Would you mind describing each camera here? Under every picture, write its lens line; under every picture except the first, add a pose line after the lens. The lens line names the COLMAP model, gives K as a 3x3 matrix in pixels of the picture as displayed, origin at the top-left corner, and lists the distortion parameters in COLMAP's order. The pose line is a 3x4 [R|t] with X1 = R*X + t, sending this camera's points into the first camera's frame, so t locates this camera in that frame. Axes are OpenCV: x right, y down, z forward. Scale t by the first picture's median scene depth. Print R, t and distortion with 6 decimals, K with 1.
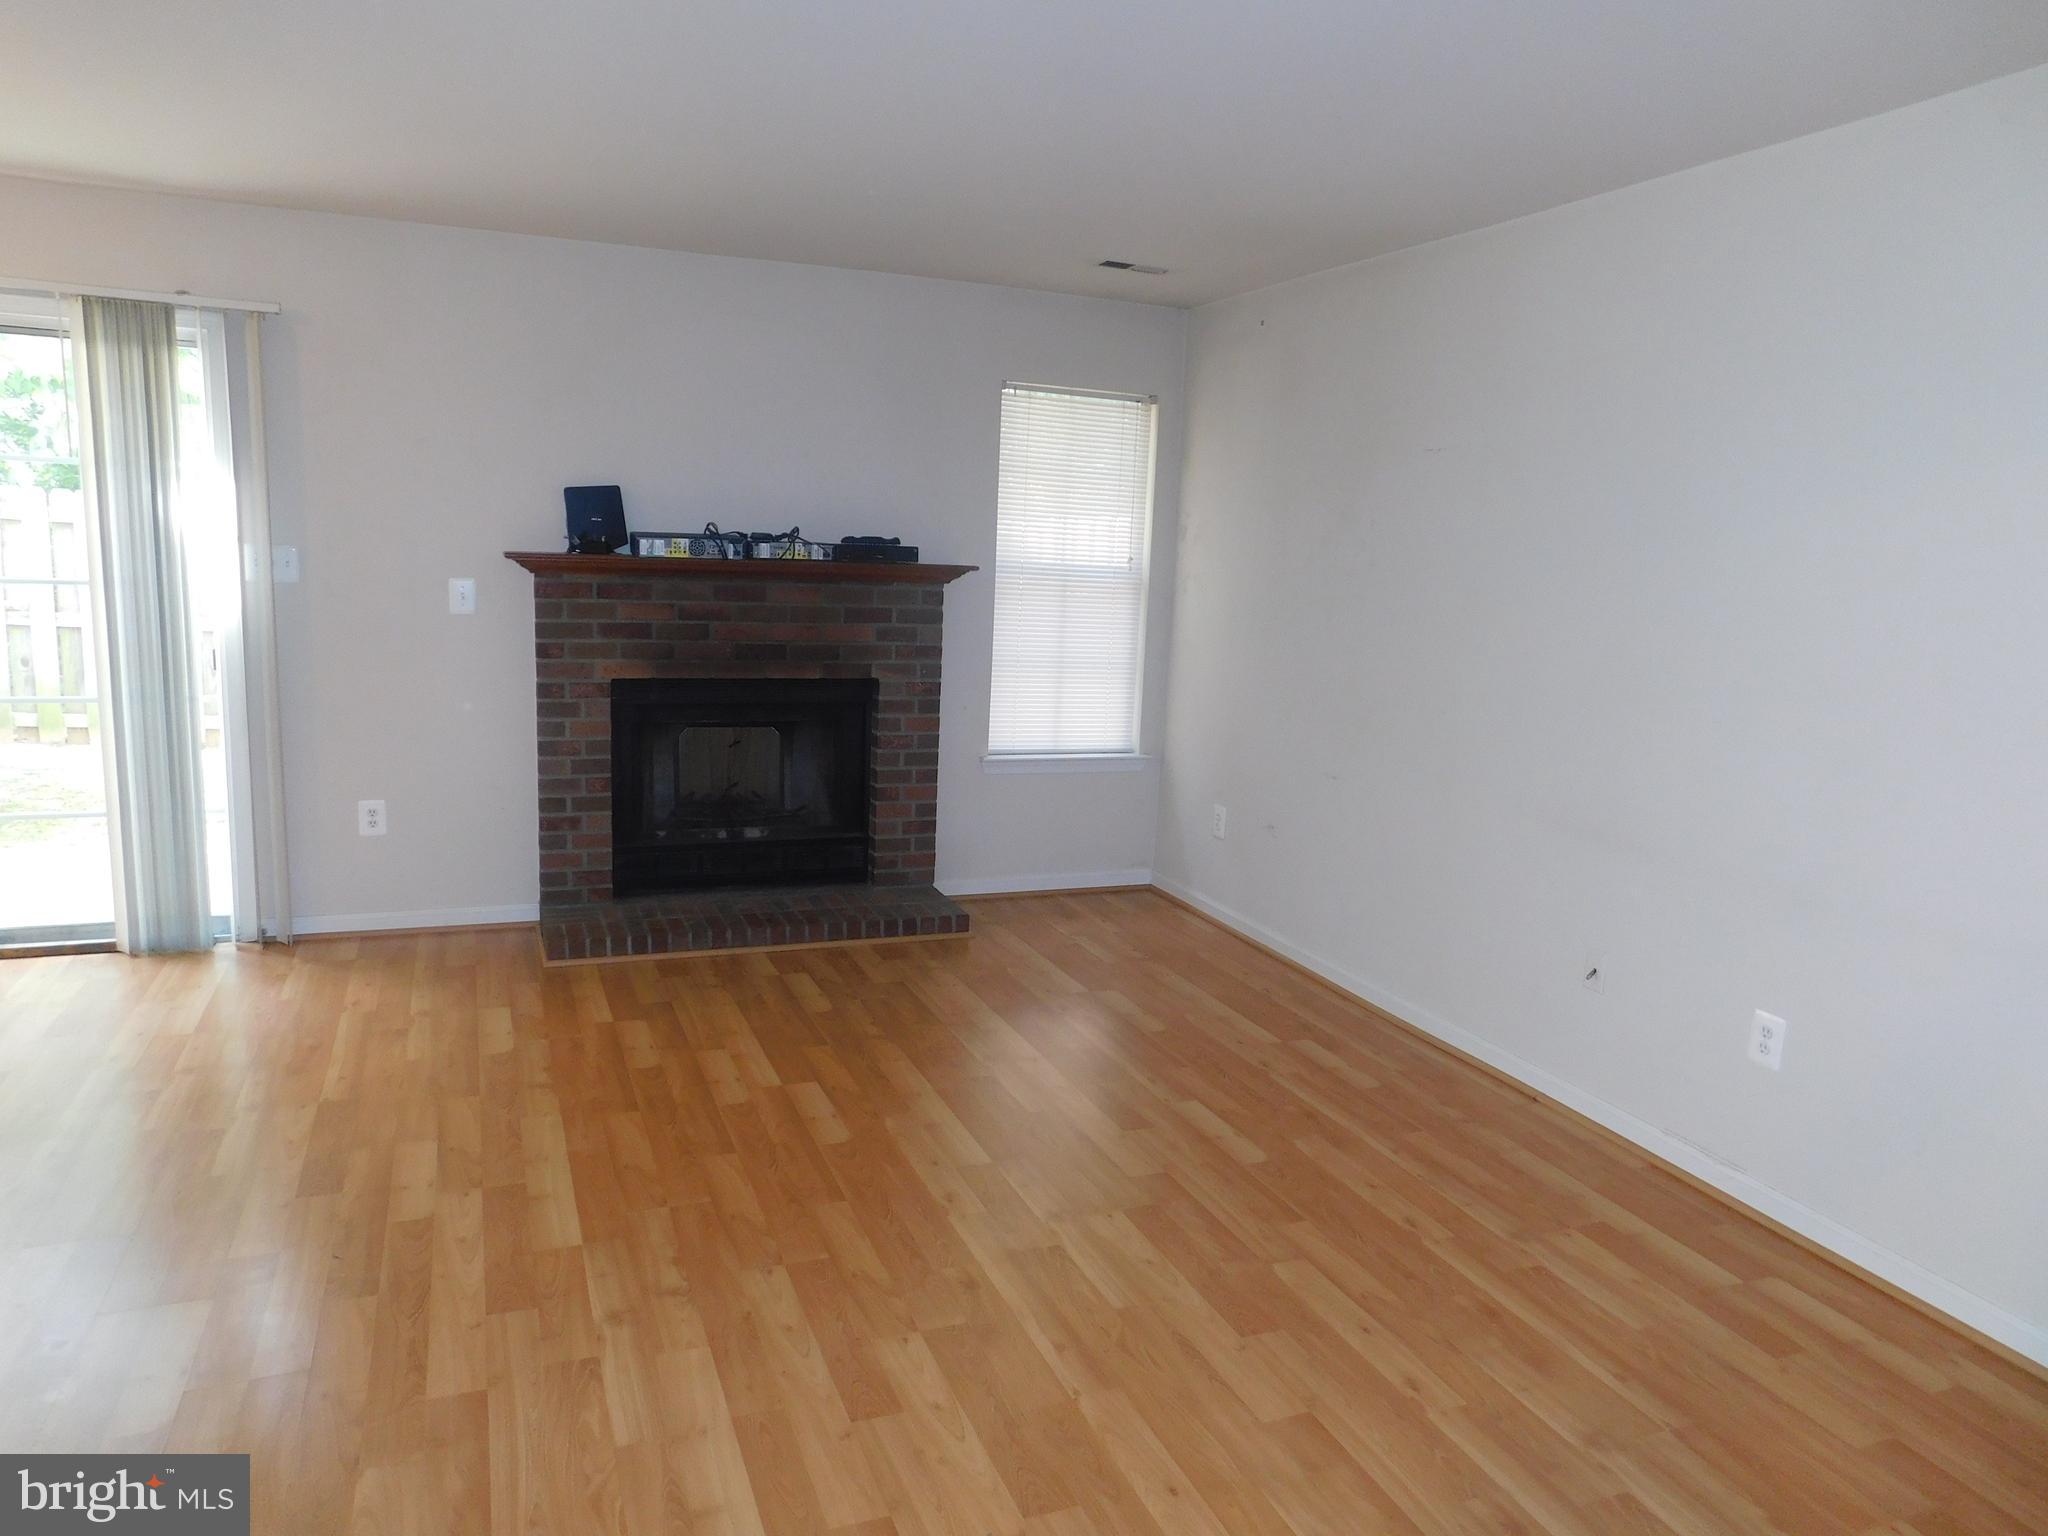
lens RADIAL K [[1390.4, 0, 1024.0], [0, 1390.4, 768.0], [0, 0, 1]] dist [-0.048456, 0.057914]
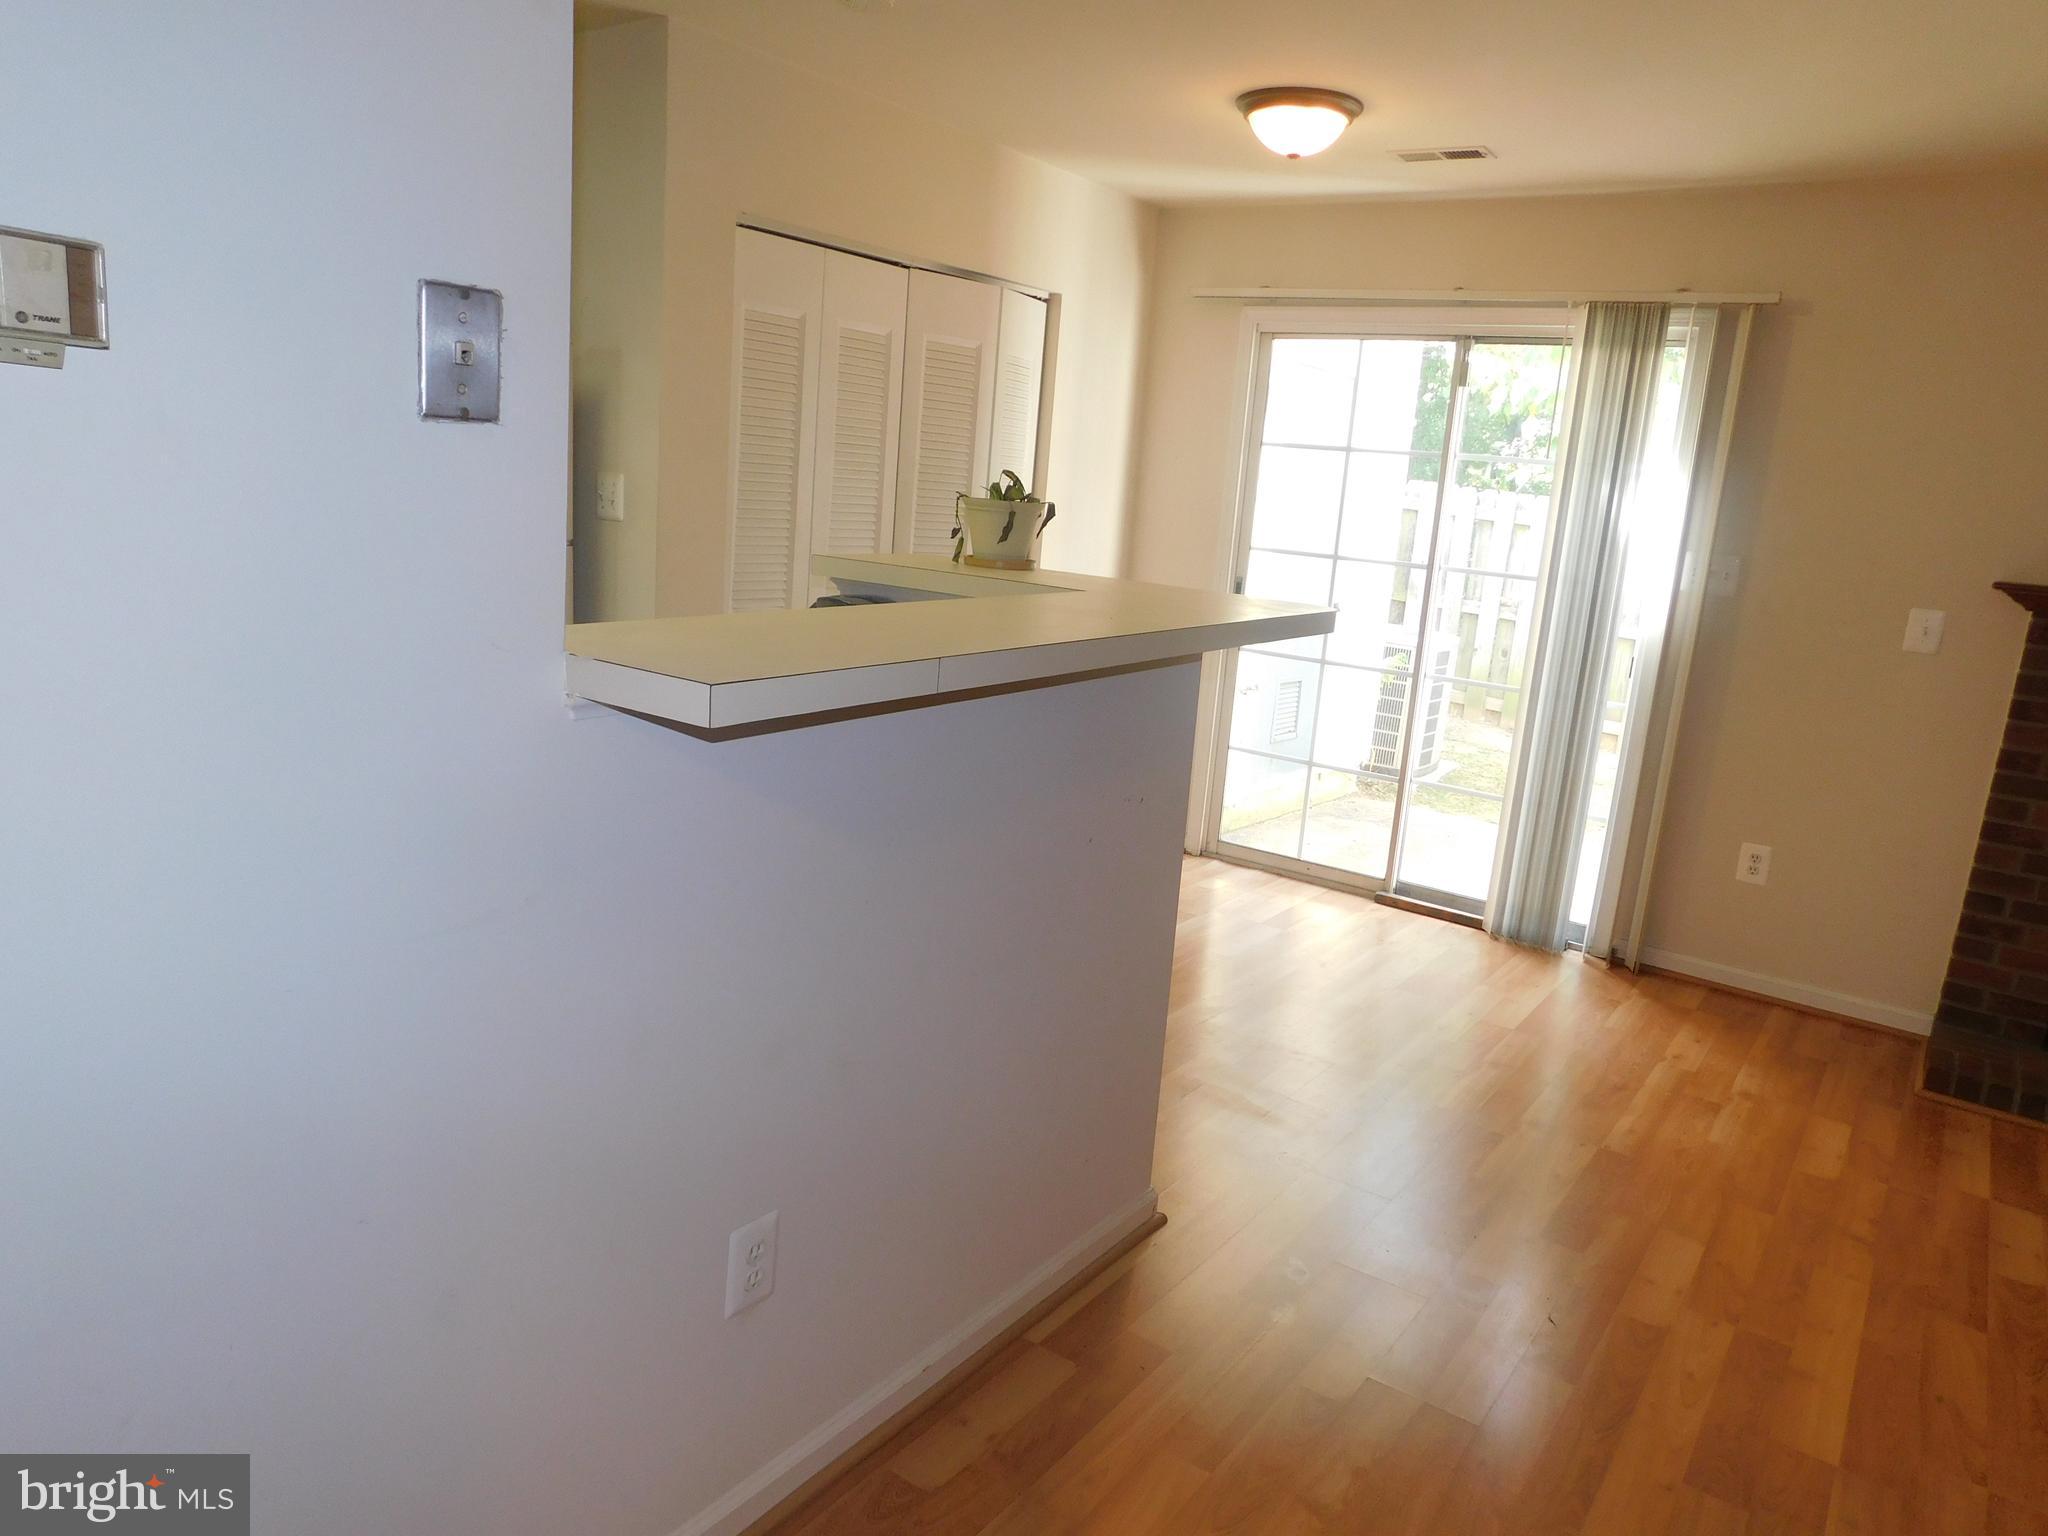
lens RADIAL K [[1390.4, 0, 1024.0], [0, 1390.4, 768.0], [0, 0, 1]] dist [-0.048456, 0.057914]
pose [[0.538480, 0.182218, -0.822701, -0.002645], [-0.199982, 0.976080, 0.085295, -0.006818], [0.818564, 0.118596, 0.562039, 0.109926]]
